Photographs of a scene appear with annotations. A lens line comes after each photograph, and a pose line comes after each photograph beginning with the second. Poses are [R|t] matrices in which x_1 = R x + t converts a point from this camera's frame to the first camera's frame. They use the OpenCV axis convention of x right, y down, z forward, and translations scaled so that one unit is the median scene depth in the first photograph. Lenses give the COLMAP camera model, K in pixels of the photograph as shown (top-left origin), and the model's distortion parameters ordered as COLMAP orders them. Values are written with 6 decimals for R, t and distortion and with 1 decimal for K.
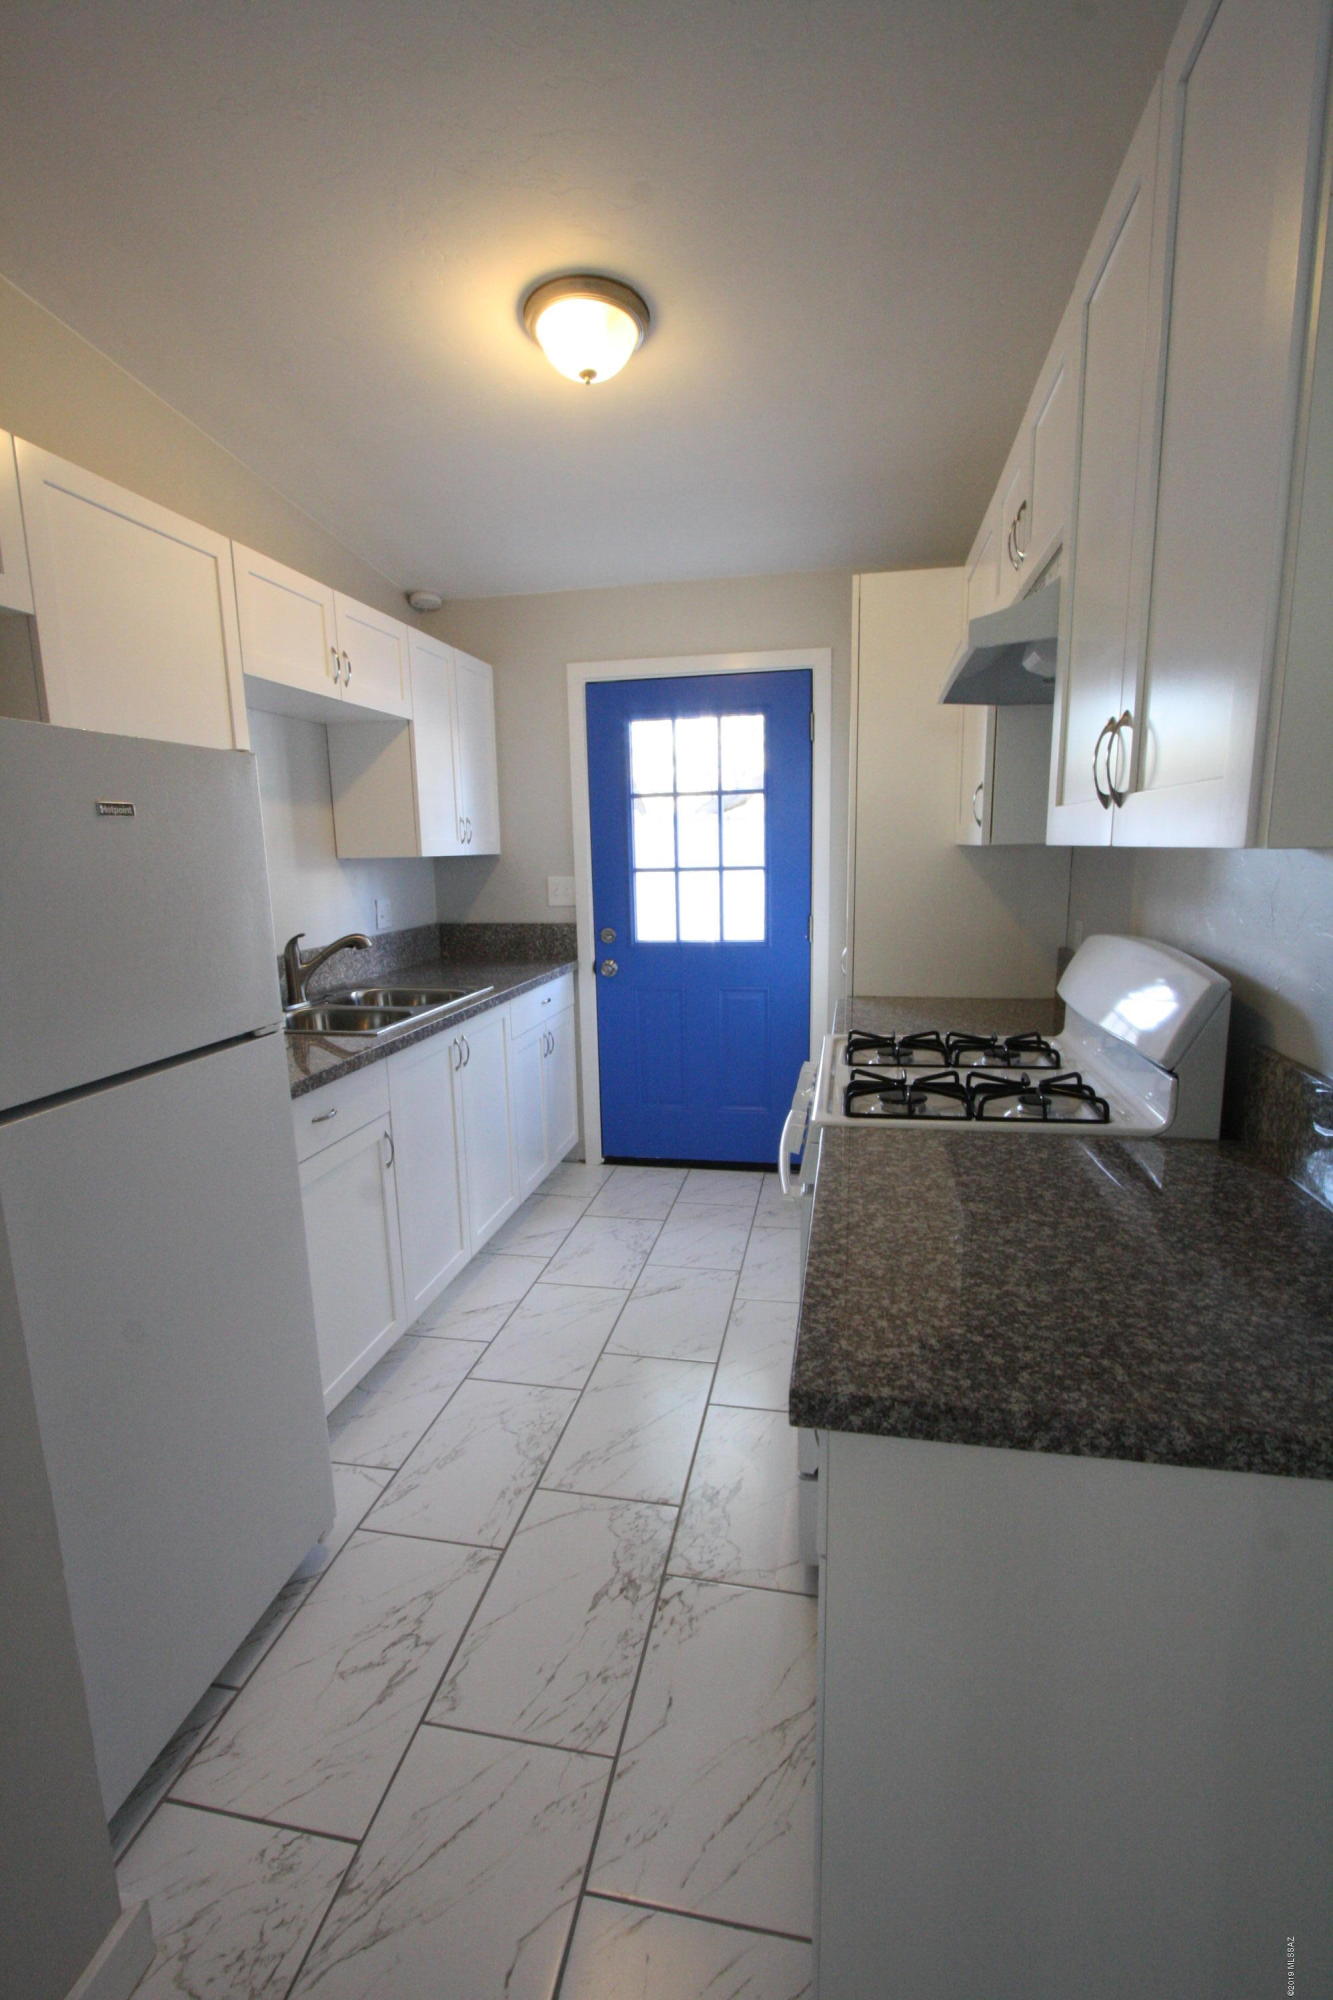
lens RADIAL K [[920.2, 0, 658.4], [0, 920.2, 1029.4], [0, 0, 1]] dist [-0.001509, -0.000263]
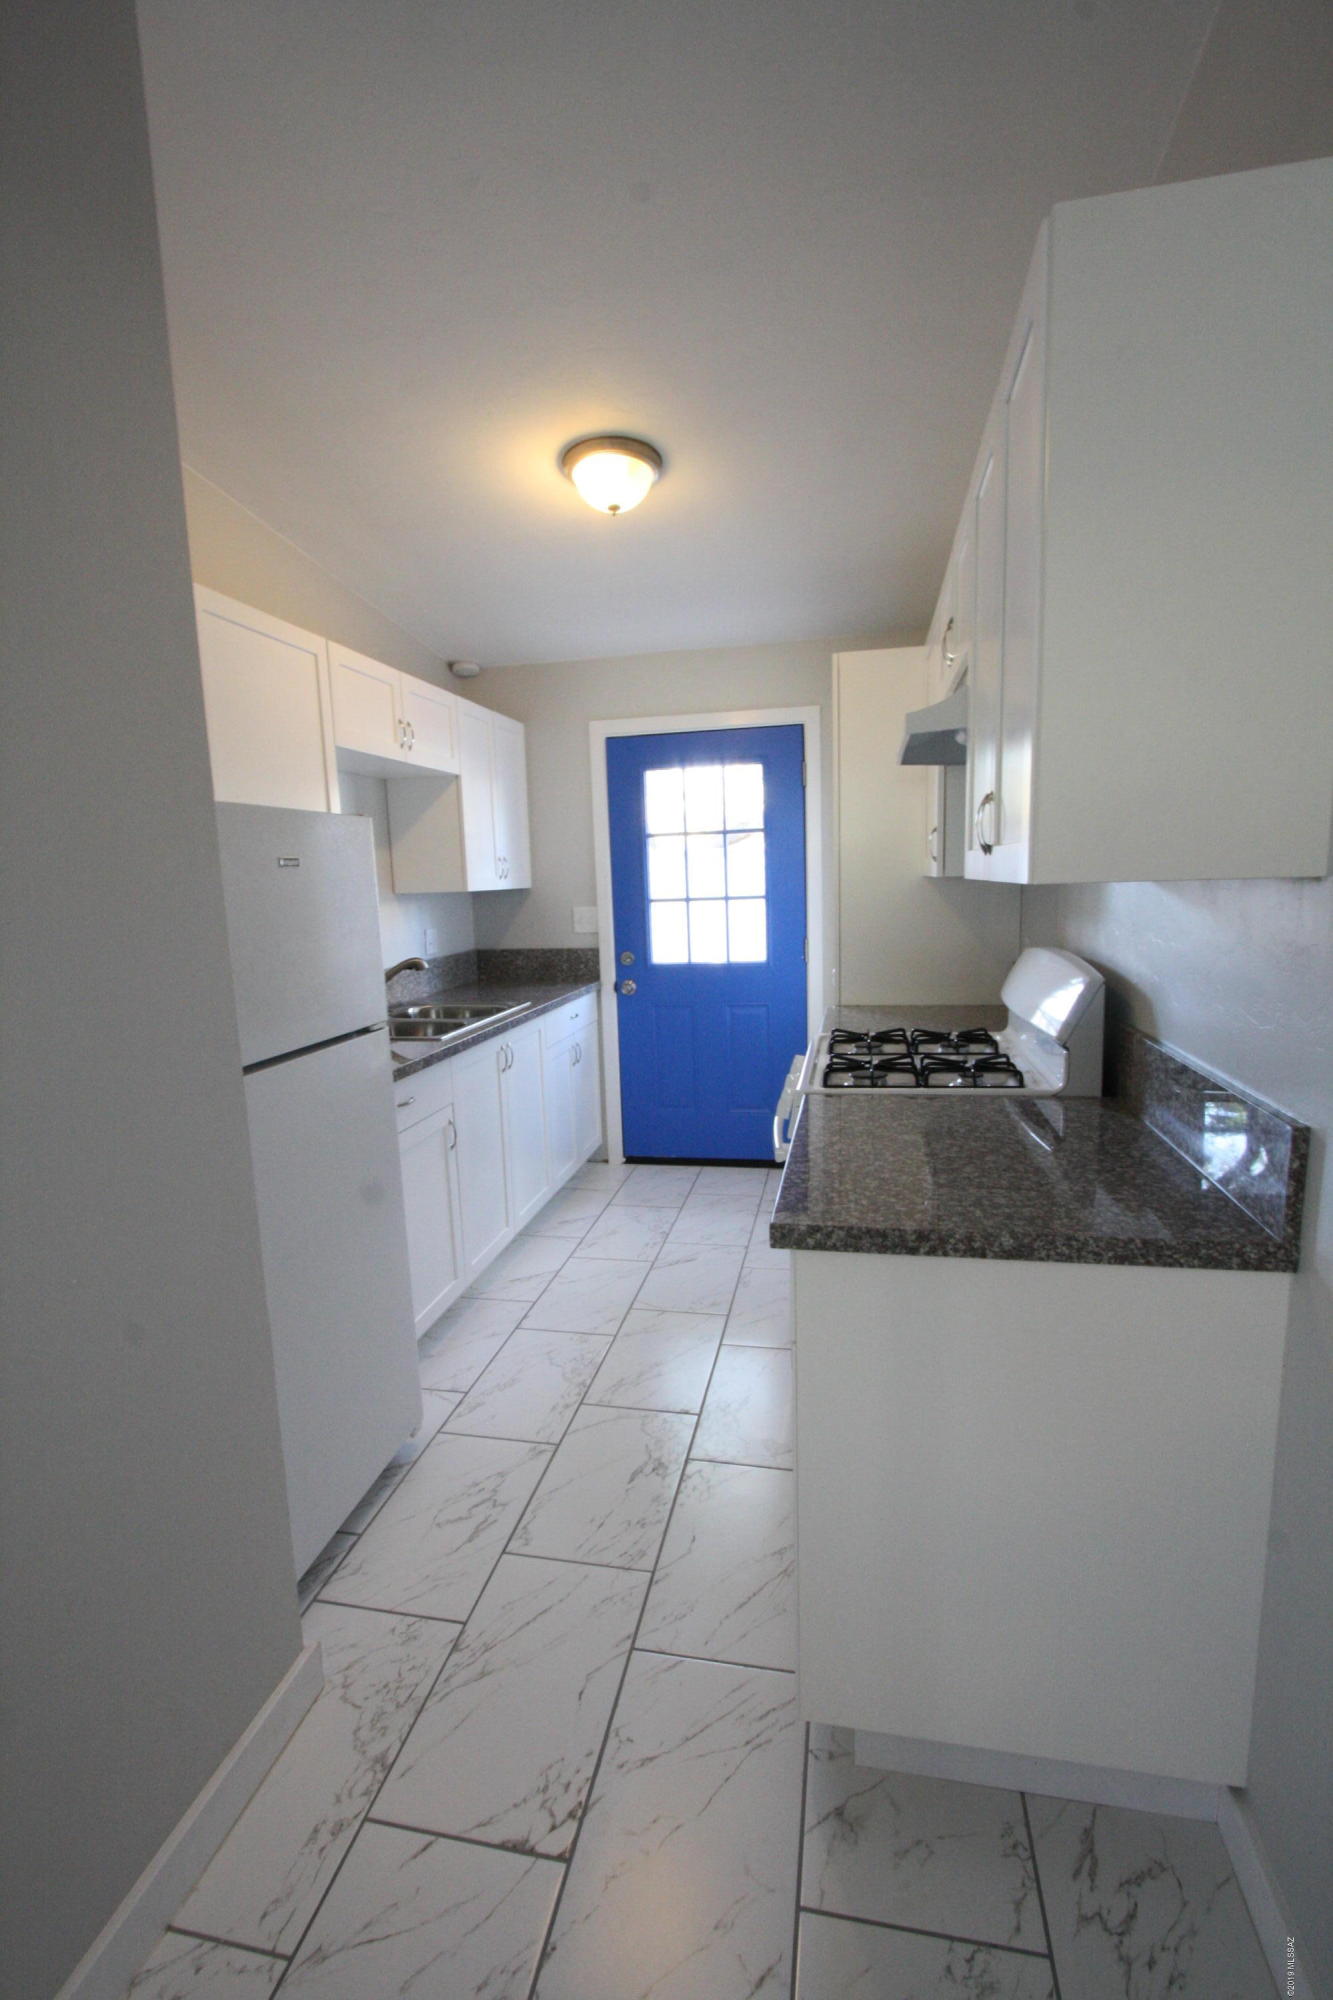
lens RADIAL K [[920.2, 0, 658.4], [0, 920.2, 1029.4], [0, 0, 1]] dist [-0.001509, -0.000263]
pose [[0.999882, -0.011380, -0.010343, -0.011229], [0.011046, 0.999435, -0.031729, 0.039970], [0.010698, 0.031611, 0.999443, -0.234134]]
